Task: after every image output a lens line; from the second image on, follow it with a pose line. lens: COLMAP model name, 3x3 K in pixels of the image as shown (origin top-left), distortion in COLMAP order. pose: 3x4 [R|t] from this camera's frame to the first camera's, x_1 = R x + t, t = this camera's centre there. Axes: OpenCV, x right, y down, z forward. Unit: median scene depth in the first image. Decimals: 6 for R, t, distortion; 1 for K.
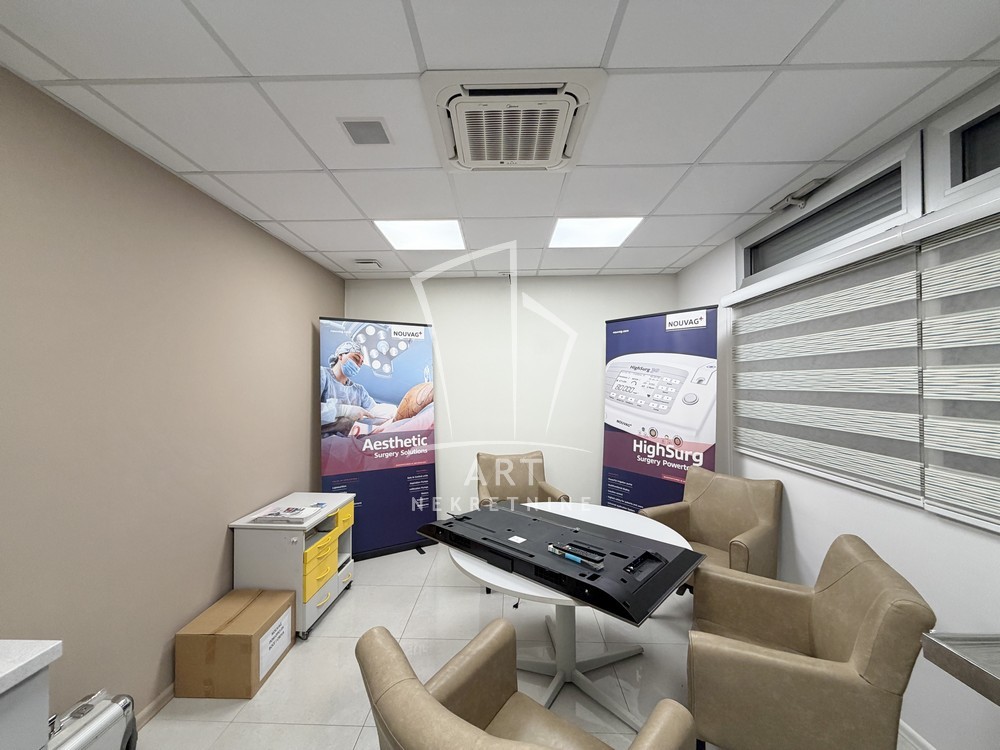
lens RADIAL K [[397.2, 0, 496.2], [0, 397.2, 375.7], [0, 0, 1]] dist [0.002935, 0.000263]
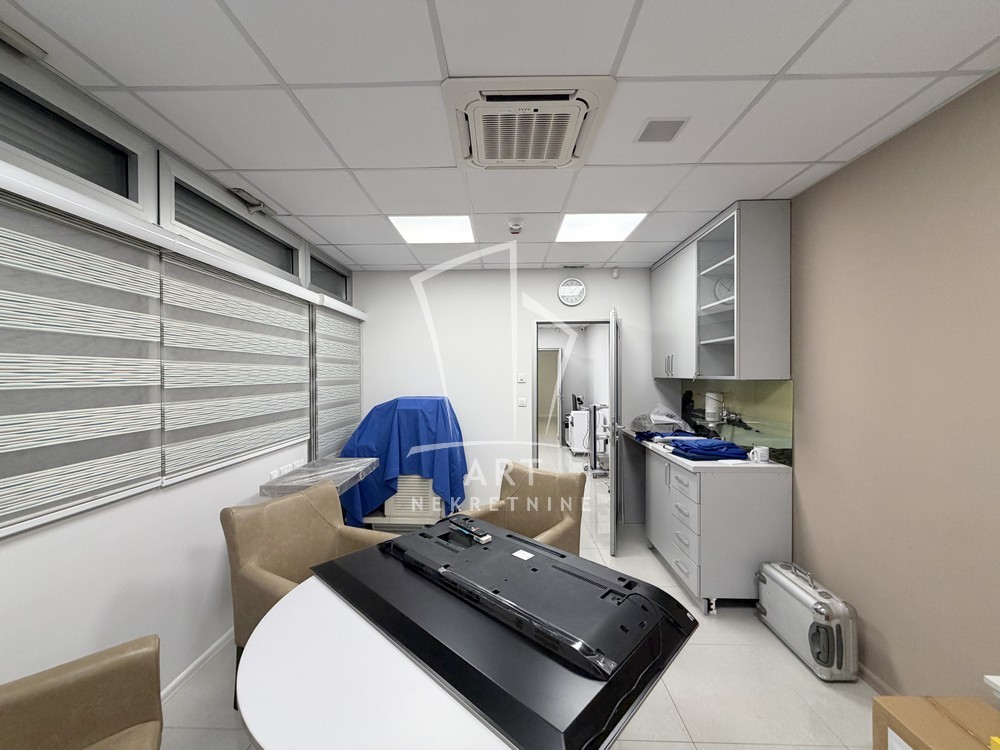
lens RADIAL K [[397.2, 0, 496.2], [0, 397.2, 375.7], [0, 0, 1]] dist [0.002935, 0.000263]
pose [[-0.999937, 0.011131, 0.001283, 0.116831], [0.011119, 0.999899, -0.008824, 0.039688], [-0.001381, -0.008809, -0.999960, 2.048557]]
